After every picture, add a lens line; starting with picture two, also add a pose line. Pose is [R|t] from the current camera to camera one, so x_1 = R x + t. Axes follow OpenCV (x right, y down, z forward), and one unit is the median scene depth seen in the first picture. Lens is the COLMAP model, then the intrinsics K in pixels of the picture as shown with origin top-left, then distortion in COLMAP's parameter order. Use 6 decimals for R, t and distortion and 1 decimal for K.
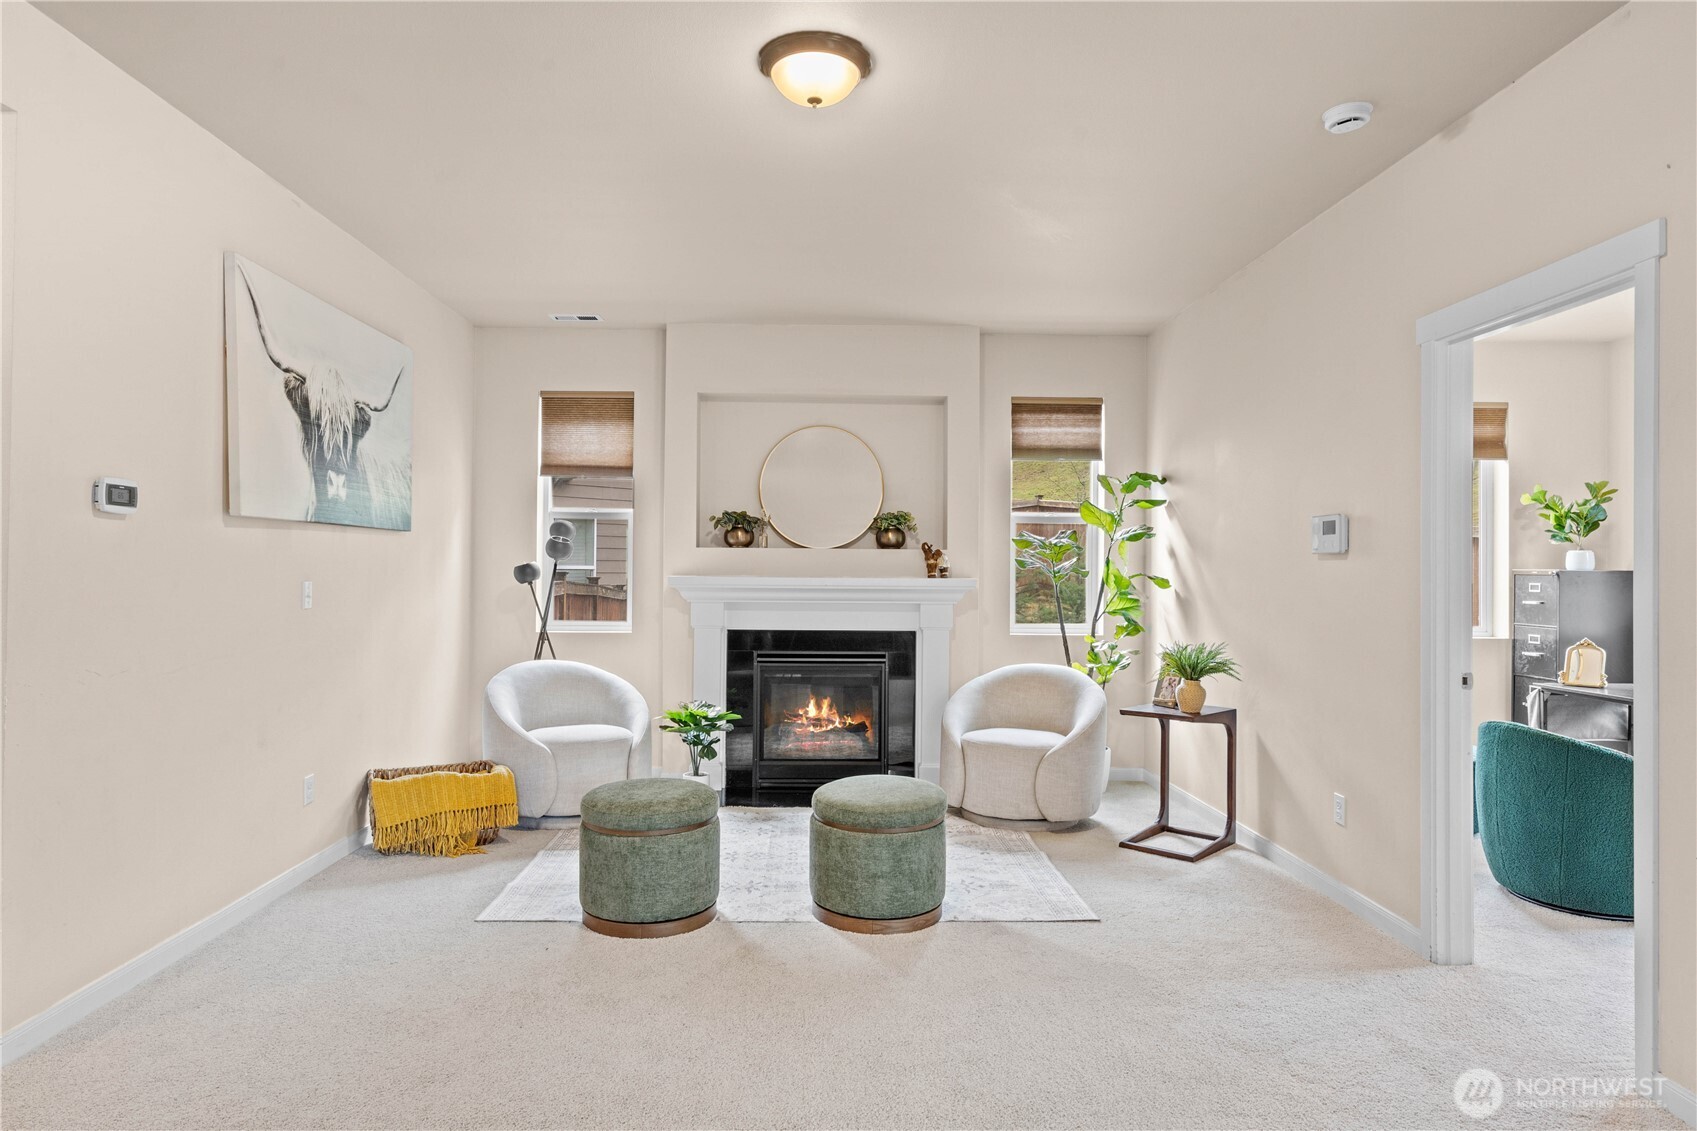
lens RADIAL K [[986.1, 0, 838.3], [0, 986.1, 563.5], [0, 0, 1]] dist [0.007756, 0.004696]
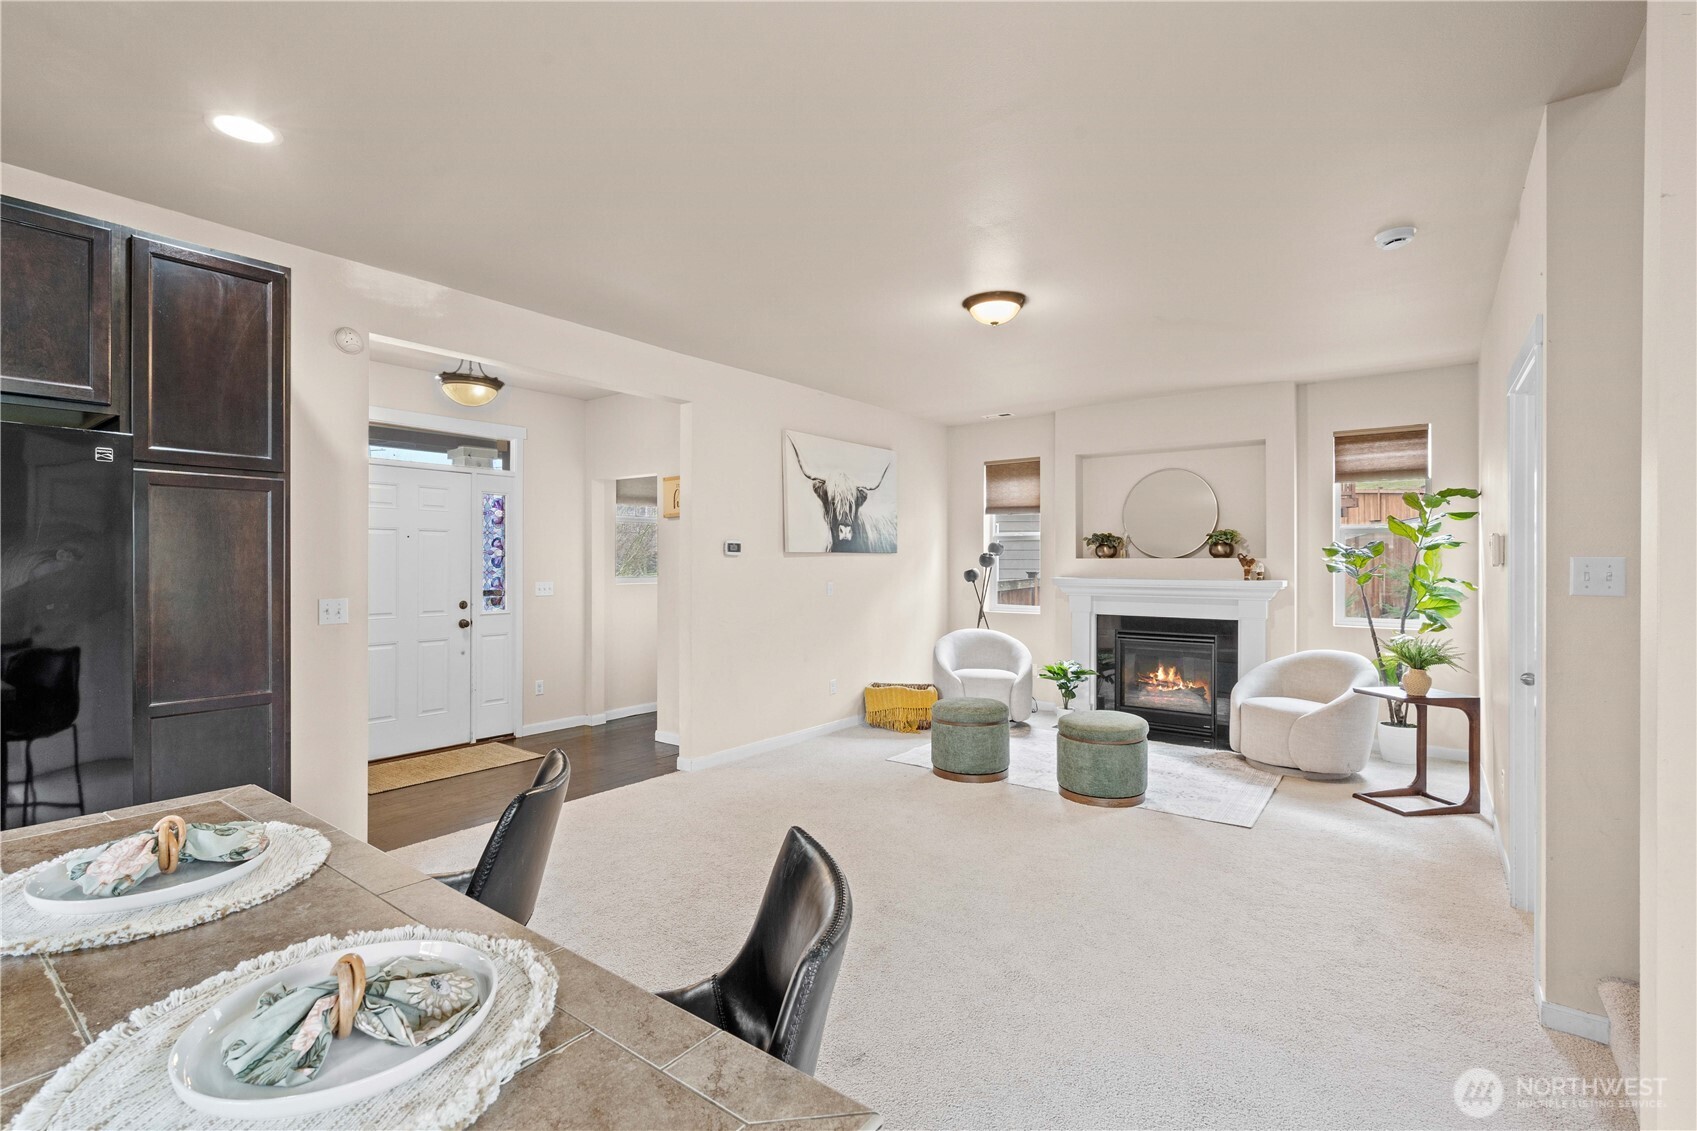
lens RADIAL K [[781.1, 0, 832.8], [0, 781.1, 559.7], [0, 0, 1]] dist [-0.000586, 0.001529]
pose [[0.776504, -0.010043, -0.630033, 0.325269], [0.011398, 0.999933, -0.001891, -0.017037], [0.630010, -0.005713, 0.776566, -0.154215]]
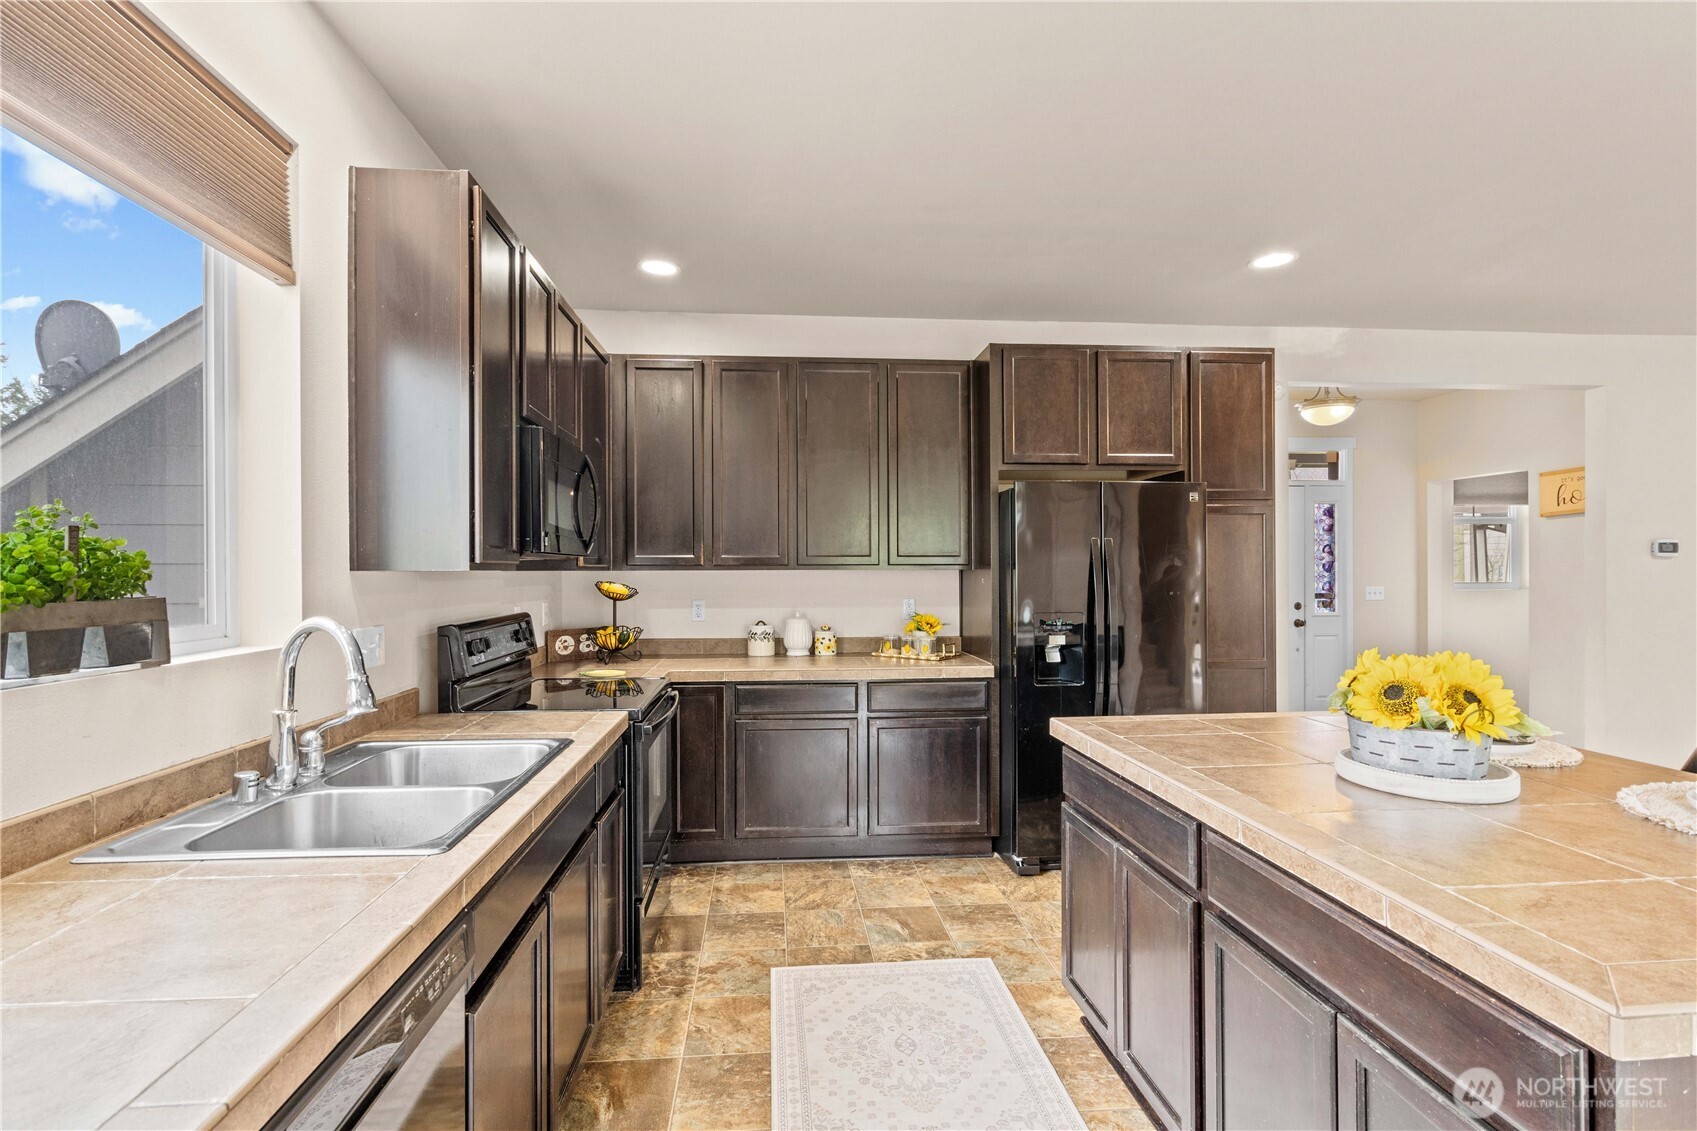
lens RADIAL K [[781.1, 0, 829.4], [0, 781.1, 573.9], [0, 0, 1]] dist [-0.000586, 0.001529]
pose [[0.054066, -0.005212, -0.998524, 0.393691], [0.011946, 0.999918, -0.004573, -0.014438], [0.998466, -0.011682, 0.054124, -0.401938]]
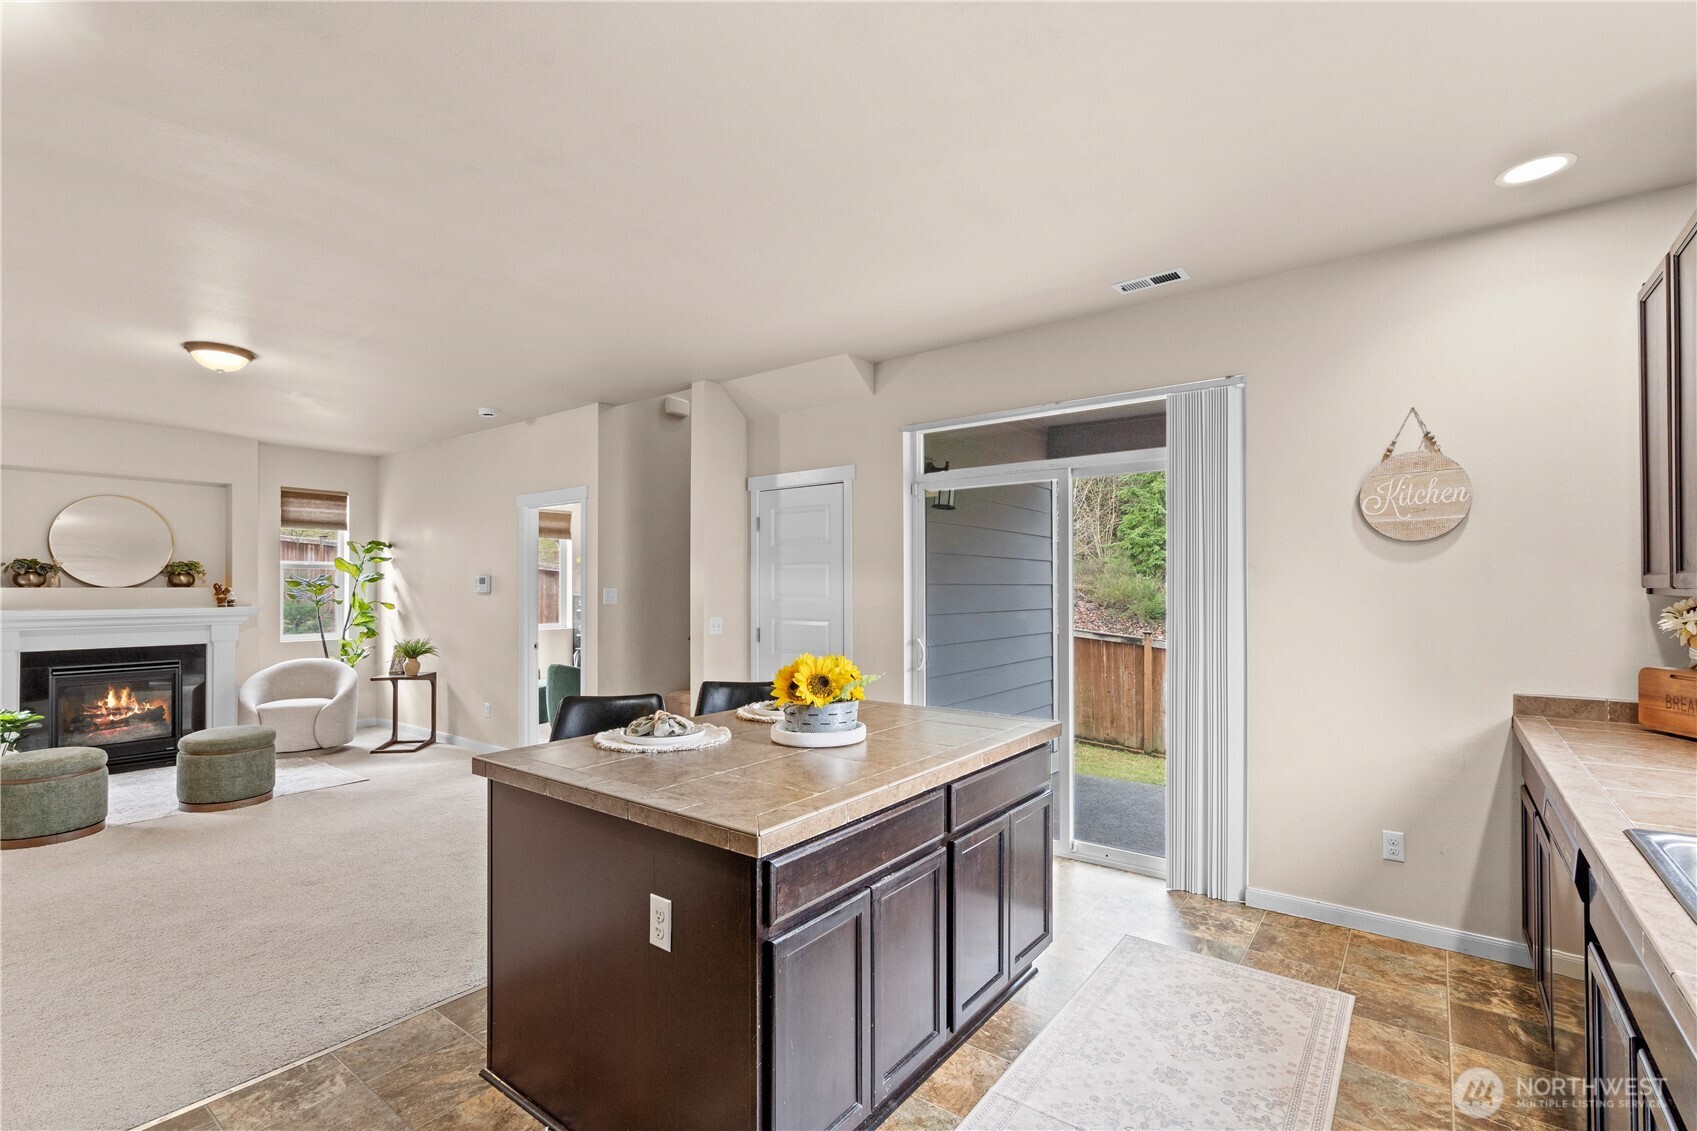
lens RADIAL K [[781.1, 0, 833.7], [0, 781.1, 579.5], [0, 0, 1]] dist [-0.000586, 0.001529]
pose [[0.643022, -0.002397, 0.765844, -0.215733], [-0.000058, 0.999995, 0.003179, -0.030818], [-0.765847, -0.002088, 0.643019, -0.466432]]
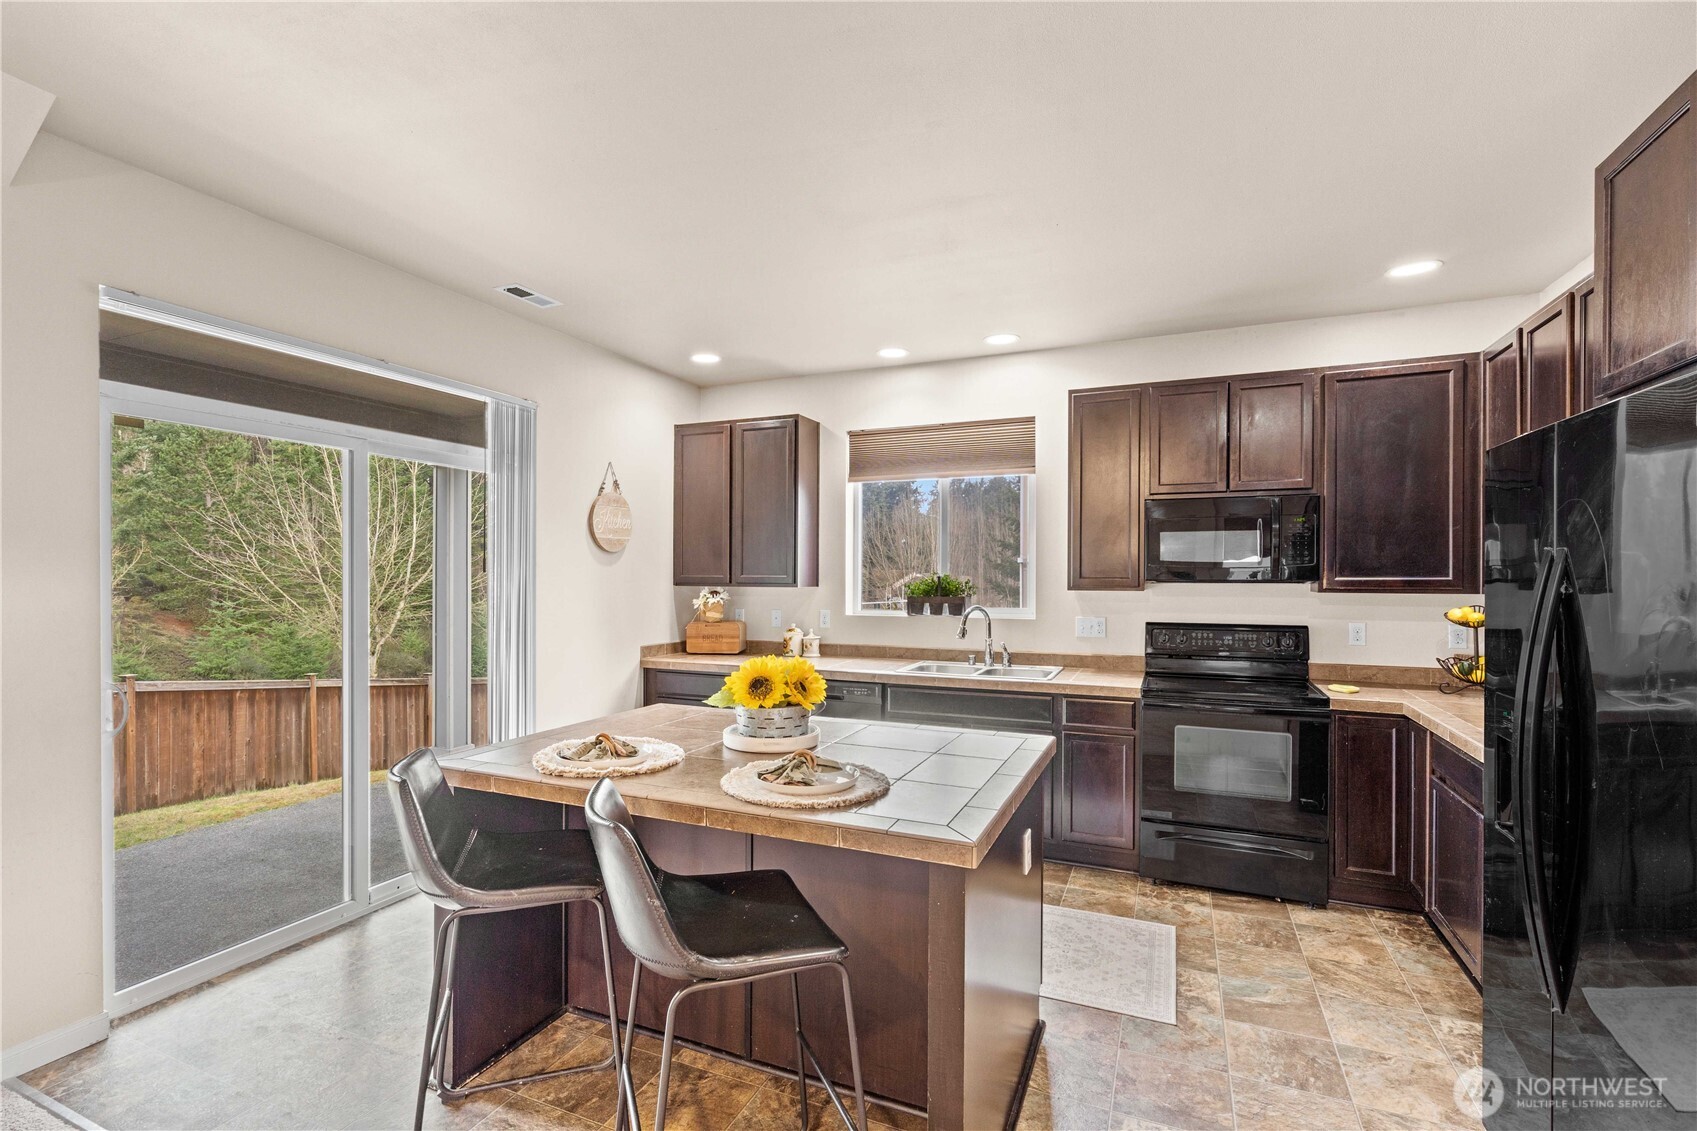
lens RADIAL K [[781.1, 0, 831.9], [0, 781.1, 577.9], [0, 0, 1]] dist [-0.000586, 0.001529]
pose [[-0.902085, -0.010215, 0.431437, -0.098630], [-0.011370, 0.999935, -0.000099, -0.029846], [-0.431408, -0.004995, -0.902143, 0.209832]]
